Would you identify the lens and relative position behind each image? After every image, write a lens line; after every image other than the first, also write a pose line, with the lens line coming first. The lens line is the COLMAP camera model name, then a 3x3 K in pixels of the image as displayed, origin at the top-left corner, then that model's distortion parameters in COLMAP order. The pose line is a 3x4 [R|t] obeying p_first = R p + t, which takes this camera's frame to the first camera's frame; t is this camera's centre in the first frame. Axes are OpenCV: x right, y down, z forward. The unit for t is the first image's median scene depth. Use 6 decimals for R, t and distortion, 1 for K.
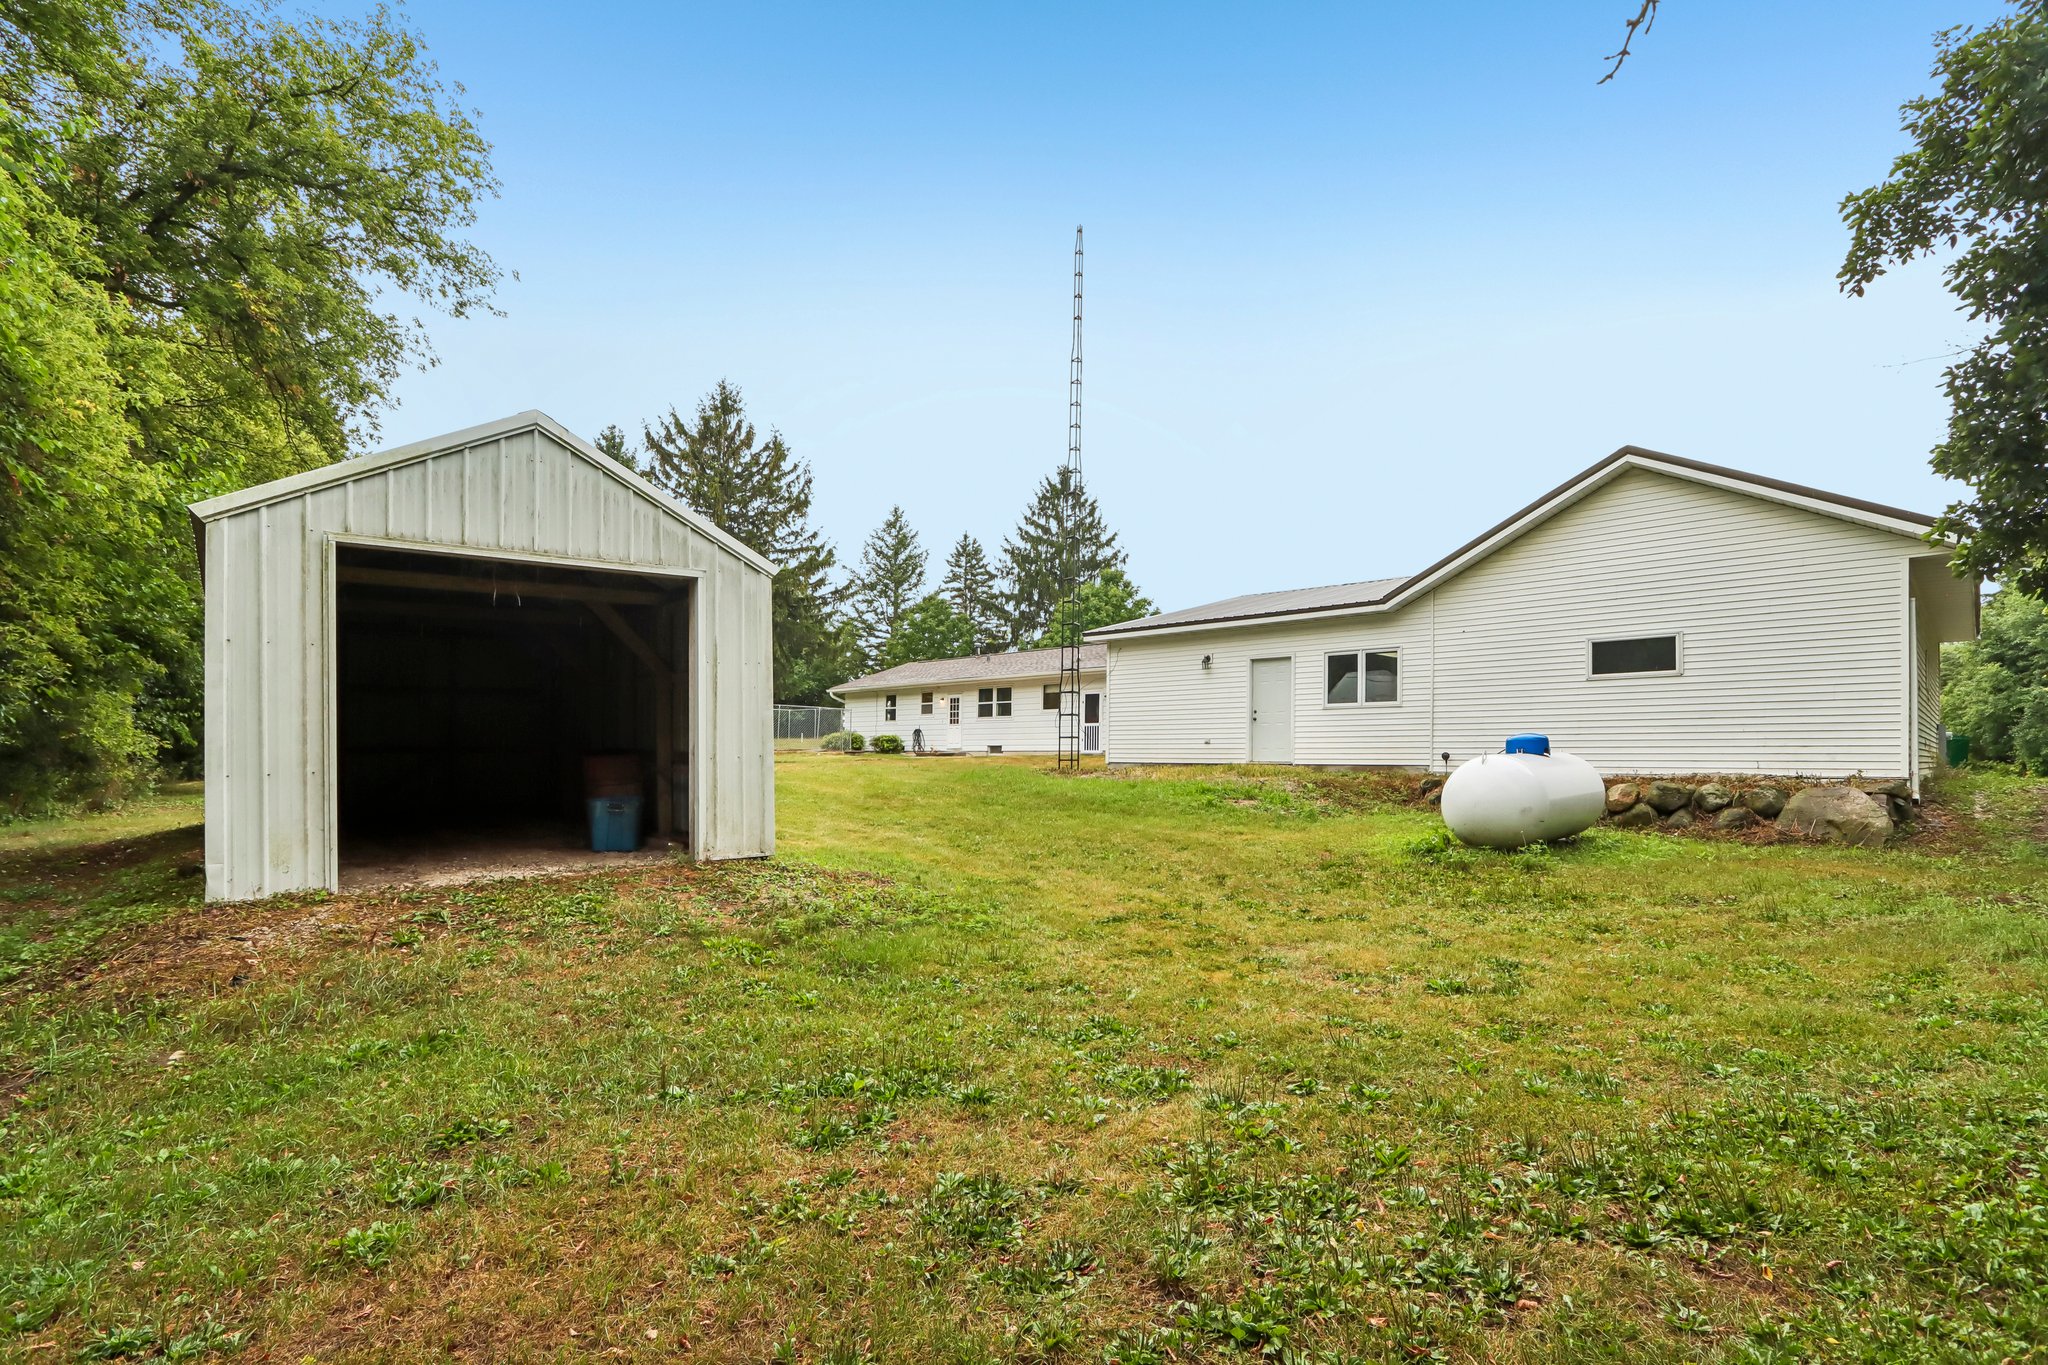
lens RADIAL K [[965.6, 0, 1024.0], [0, 965.6, 682.5], [0, 0, 1]] dist [-0.014856, 0.000322]
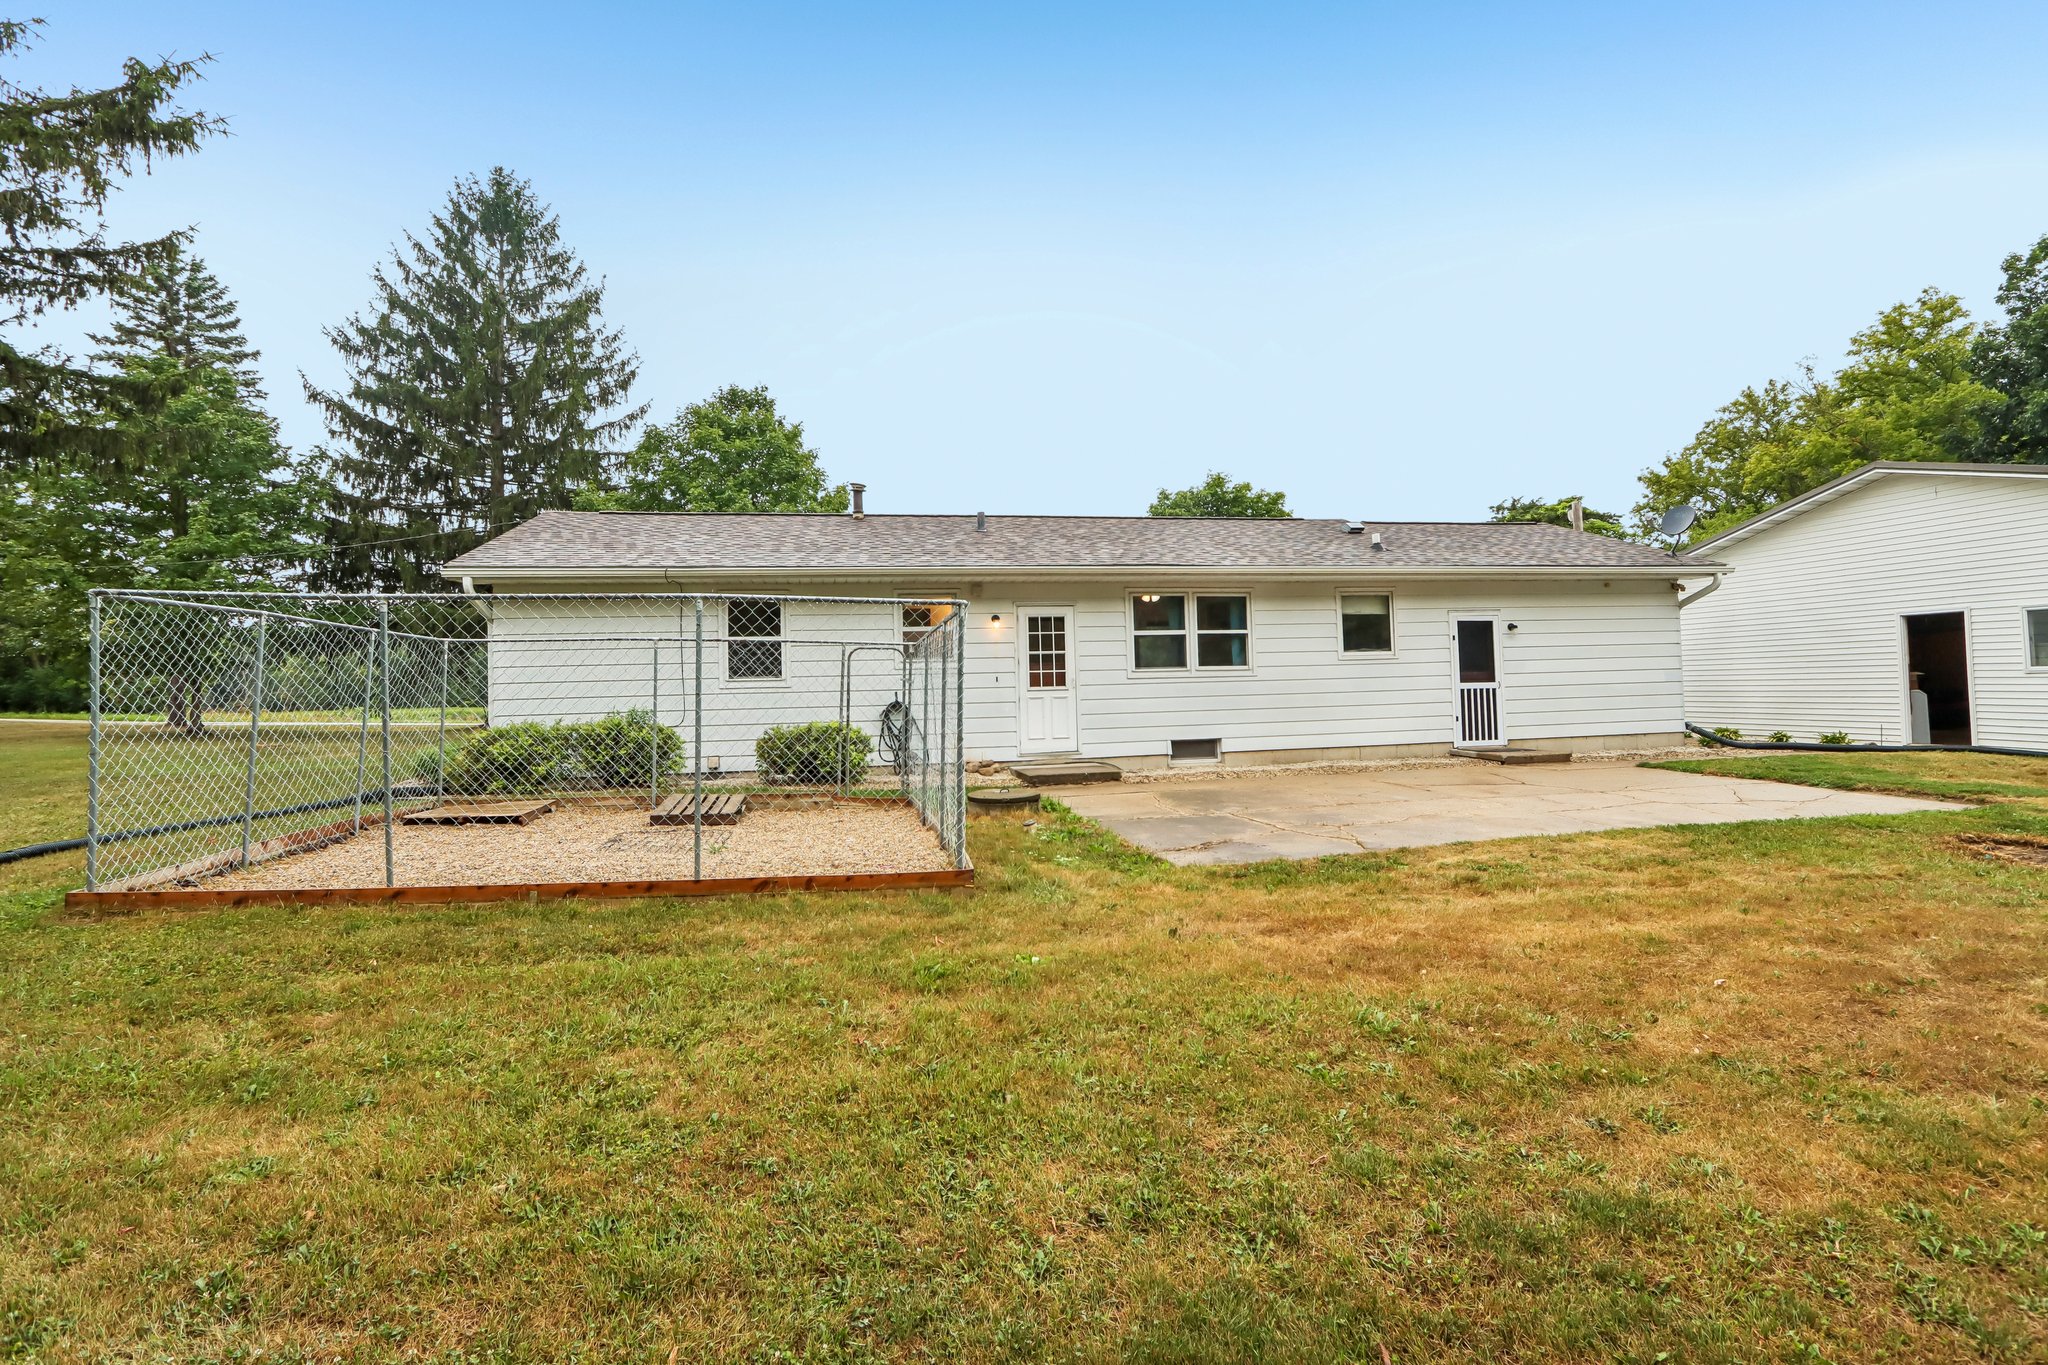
lens RADIAL K [[987.4, 0, 1032.3], [0, 987.4, 637.0], [0, 0, 1]] dist [-0.016051, 0.000889]
pose [[0.557703, 0.019513, 0.829811, -0.371132], [-0.035311, 0.999376, 0.000231, 0.022925], [-0.829289, -0.029430, 0.558044, 0.758382]]
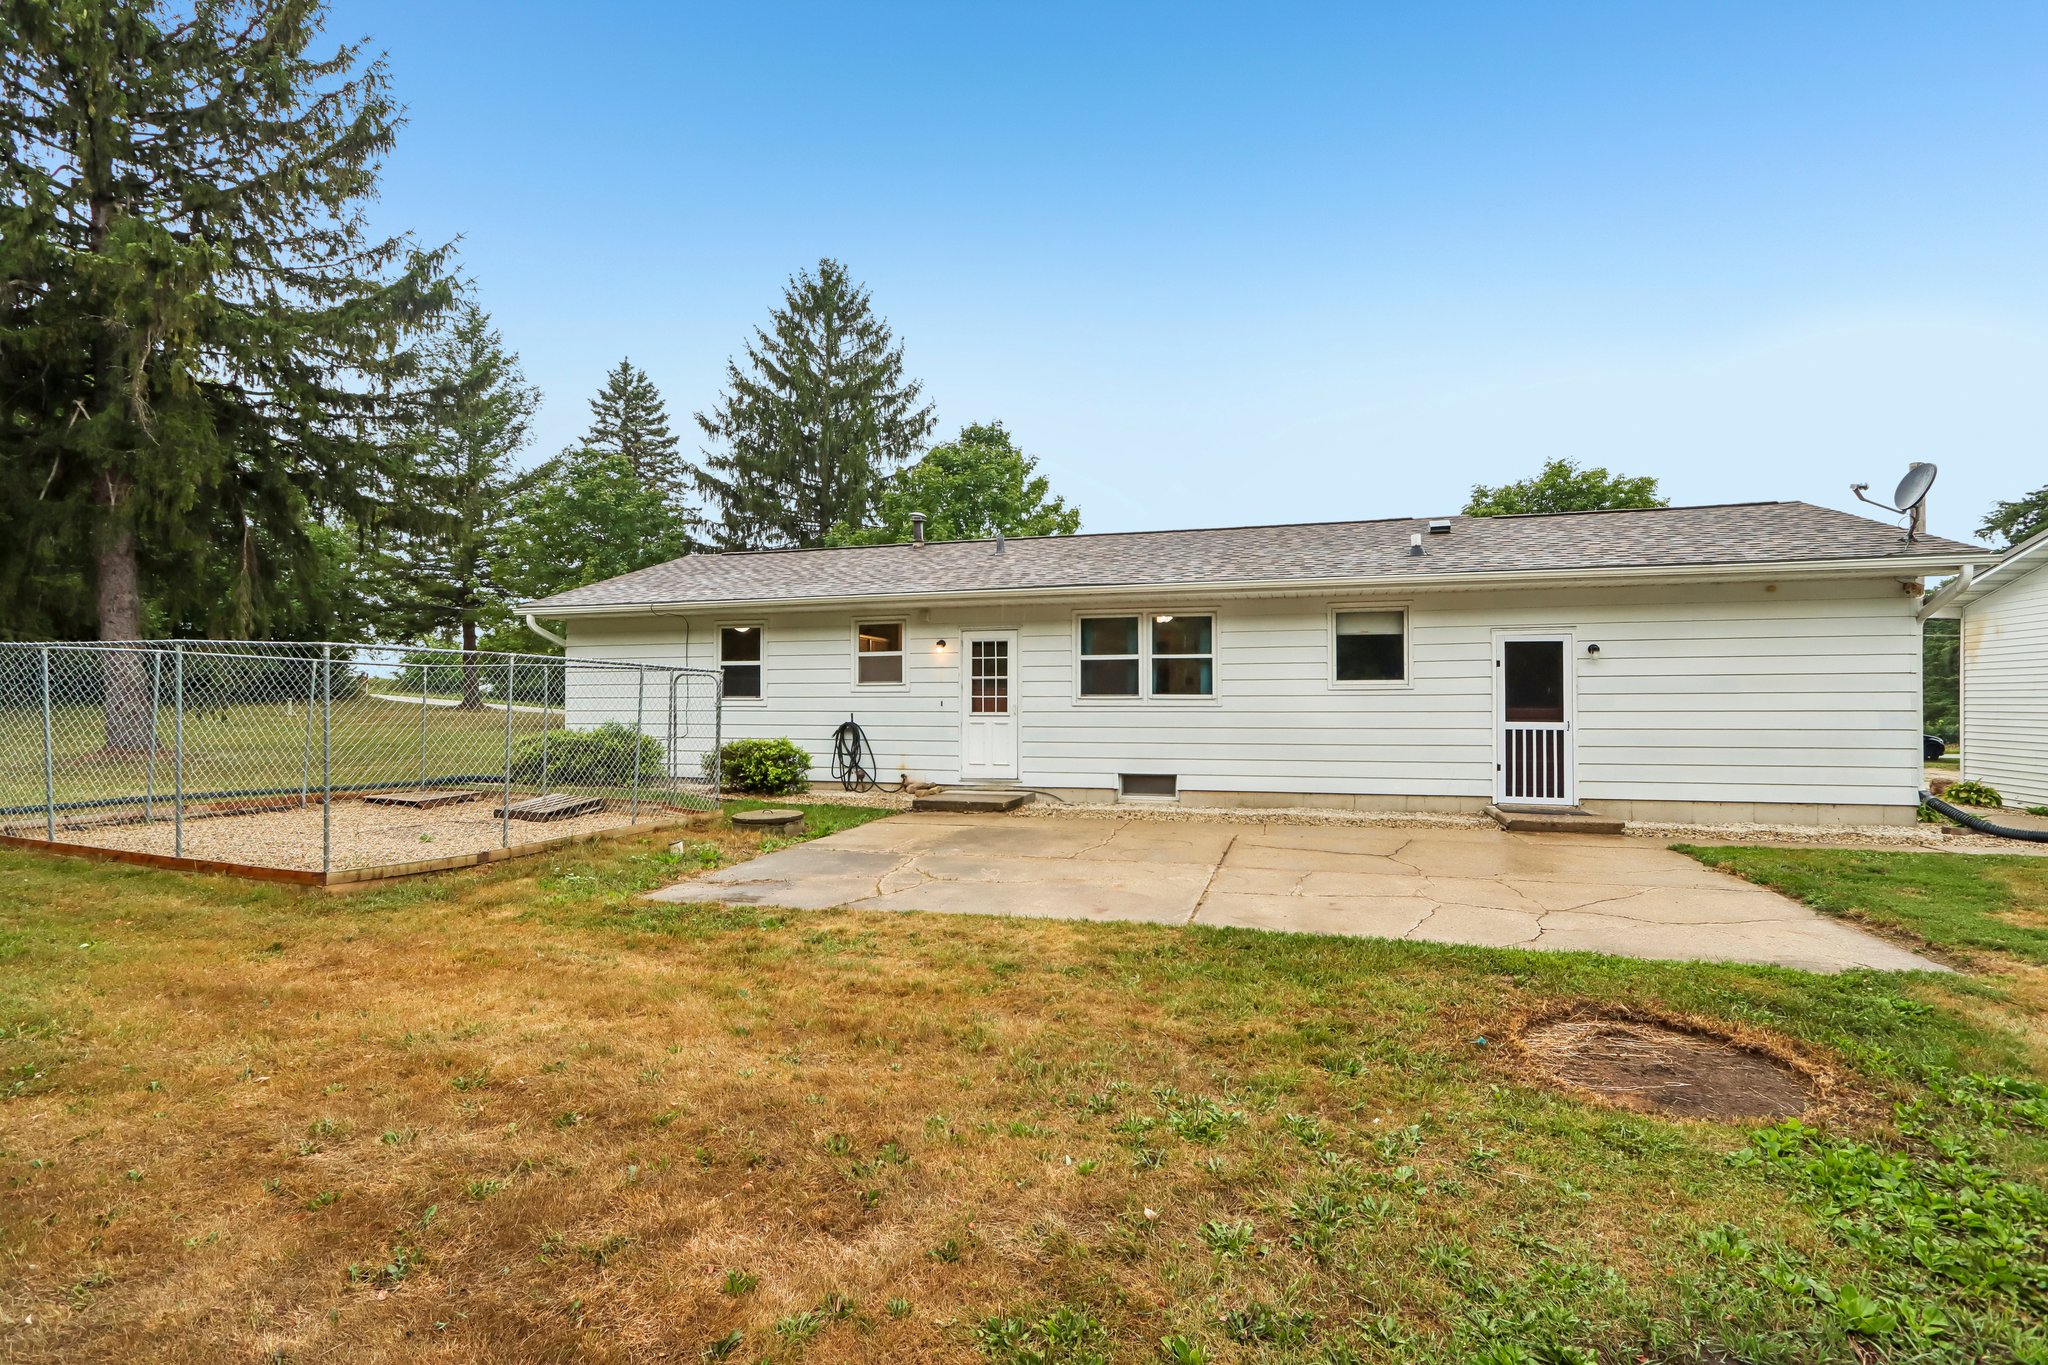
lens RADIAL K [[965.6, 0, 1024.0], [0, 965.6, 682.5], [0, 0, 1]] dist [-0.014856, 0.000322]
pose [[0.883041, 0.003205, 0.469285, -0.220933], [-0.029505, 0.998378, 0.048701, 0.012935], [-0.468368, -0.056851, 0.881703, 0.642486]]
